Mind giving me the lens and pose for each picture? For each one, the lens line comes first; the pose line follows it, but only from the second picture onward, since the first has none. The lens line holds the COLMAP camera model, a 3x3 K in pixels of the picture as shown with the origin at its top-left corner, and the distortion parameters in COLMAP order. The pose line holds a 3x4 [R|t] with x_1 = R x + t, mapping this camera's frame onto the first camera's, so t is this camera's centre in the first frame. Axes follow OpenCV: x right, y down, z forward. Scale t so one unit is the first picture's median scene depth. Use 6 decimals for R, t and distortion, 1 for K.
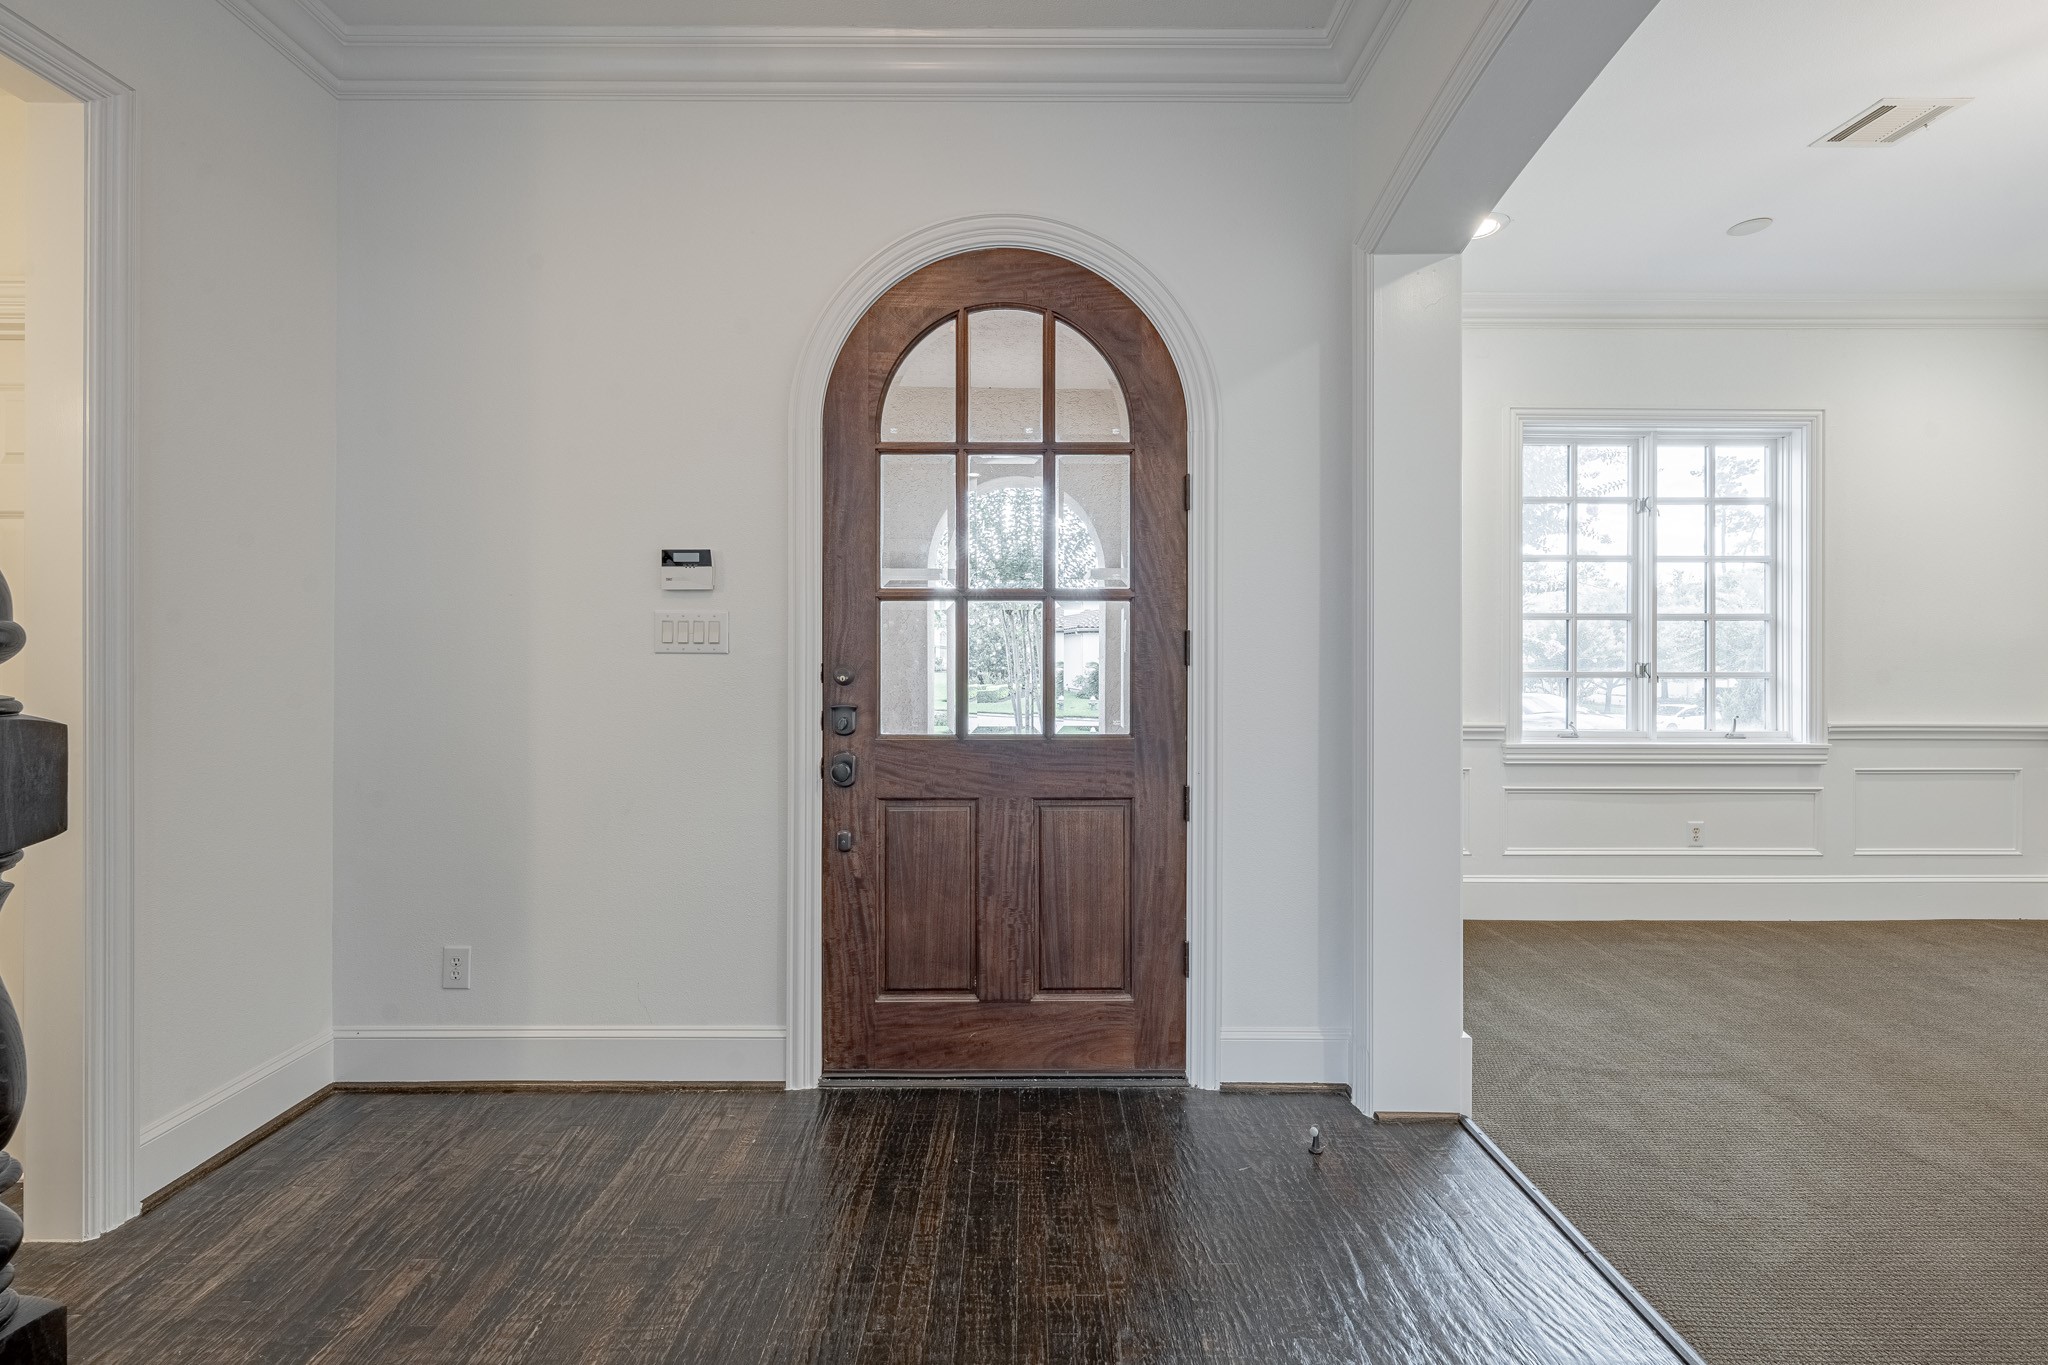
lens RADIAL K [[846.3, 0, 1020.4], [0, 846.3, 654.2], [0, 0, 1]] dist [-0.002221, -0.000242]
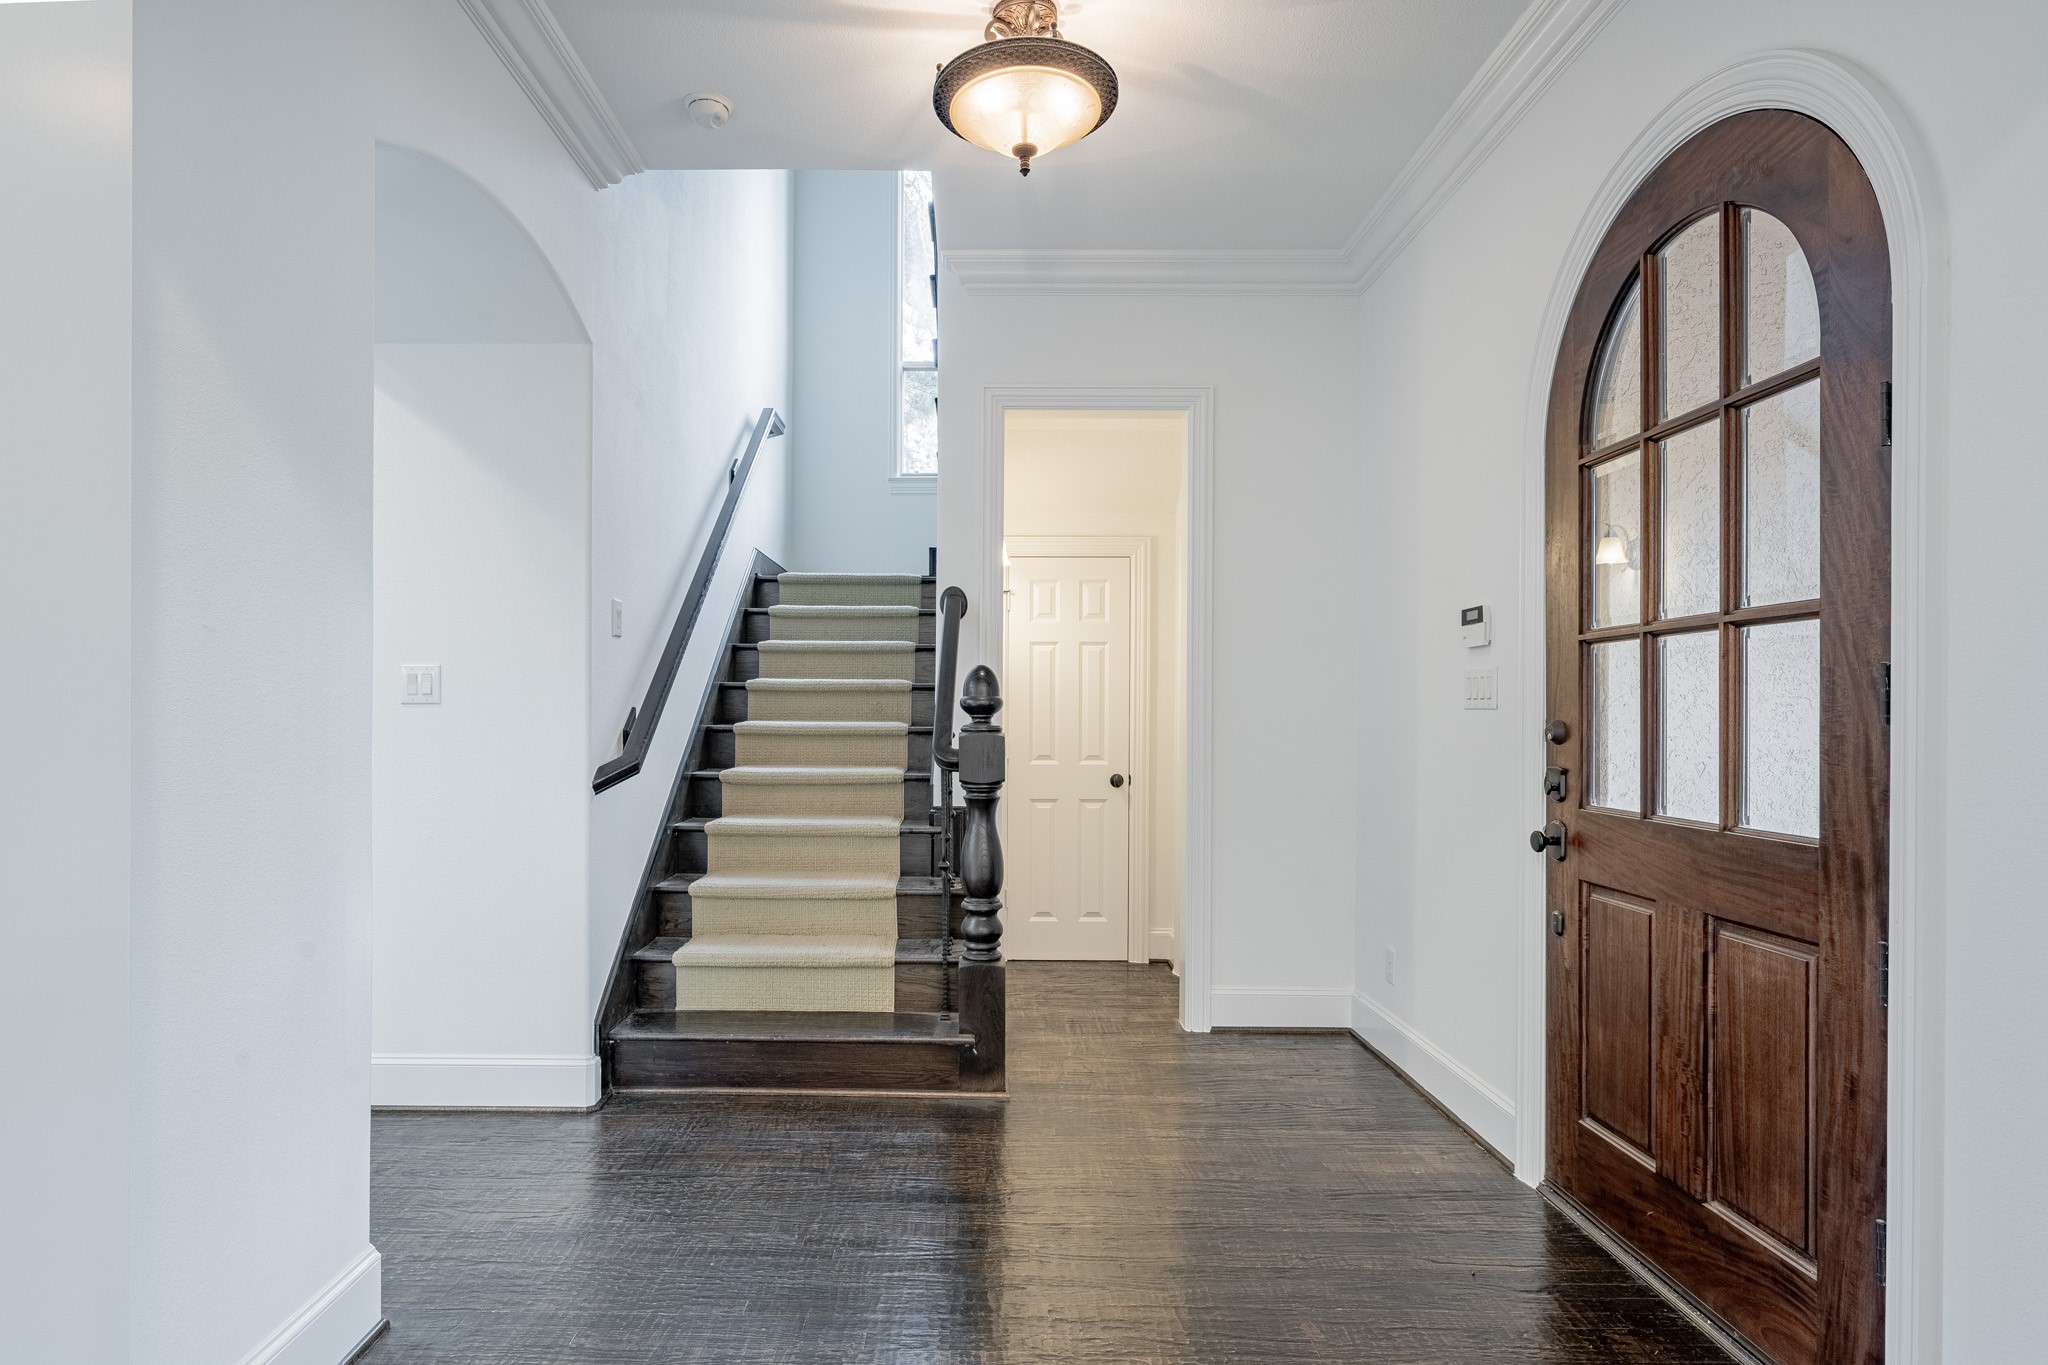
lens RADIAL K [[1088.4, 0, 960.6], [0, 1088.4, 721.2], [0, 0, 1]] dist [-0.001466, 0.000195]
pose [[-0.021964, 0.005381, -0.999744, 0.919772], [-0.003979, 0.999977, 0.005470, 0.008733], [0.999751, 0.004098, -0.021942, 0.404826]]
